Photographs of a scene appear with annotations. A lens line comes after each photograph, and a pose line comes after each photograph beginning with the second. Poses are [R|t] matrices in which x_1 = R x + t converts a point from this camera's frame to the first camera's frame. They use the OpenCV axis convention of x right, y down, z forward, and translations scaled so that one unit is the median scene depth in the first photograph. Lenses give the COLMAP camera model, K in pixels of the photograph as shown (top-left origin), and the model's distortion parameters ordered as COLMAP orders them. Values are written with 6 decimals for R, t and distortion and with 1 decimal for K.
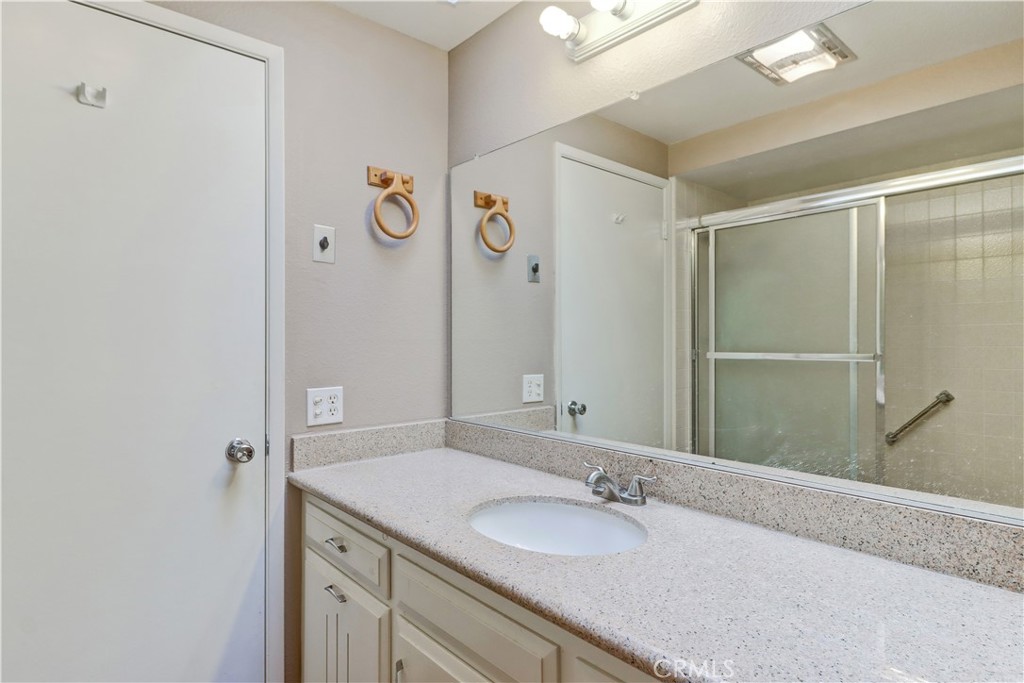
lens RADIAL K [[547.1, 0, 523.5], [0, 547.1, 345.9], [0, 0, 1]] dist [0.002393, 0.000030]
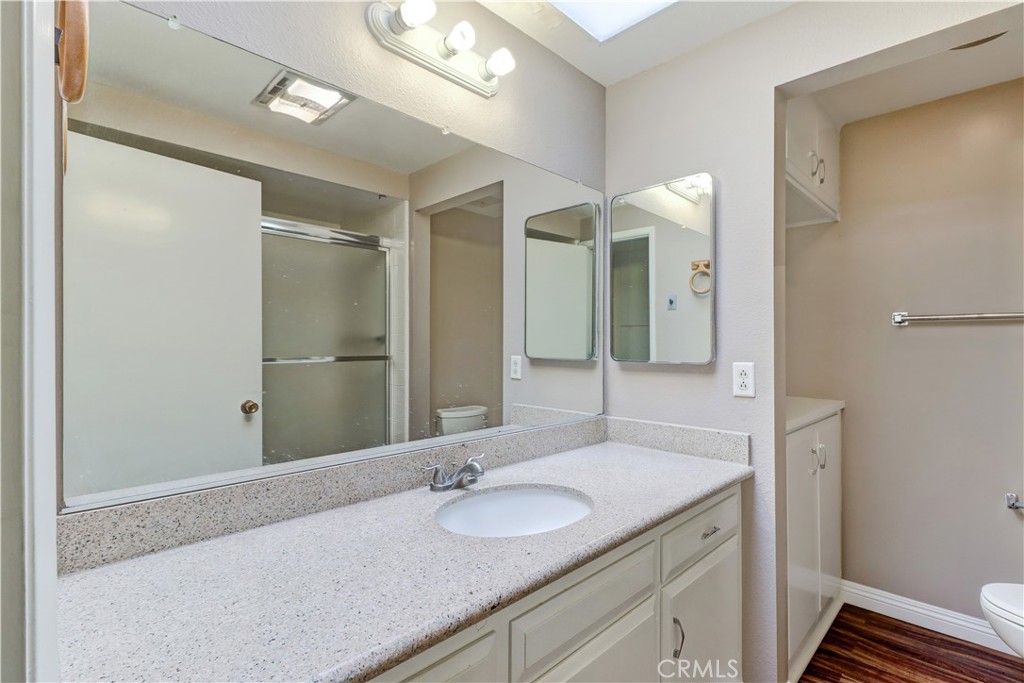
lens RADIAL K [[476.4, 0, 509.5], [0, 476.4, 350.4], [0, 0, 1]] dist [0.023091, -0.013312]
pose [[-0.047193, -0.008087, 0.998853, -0.853283], [0.006775, 0.999942, 0.008416, -0.008485], [-0.998863, 0.007164, -0.047135, 0.975305]]
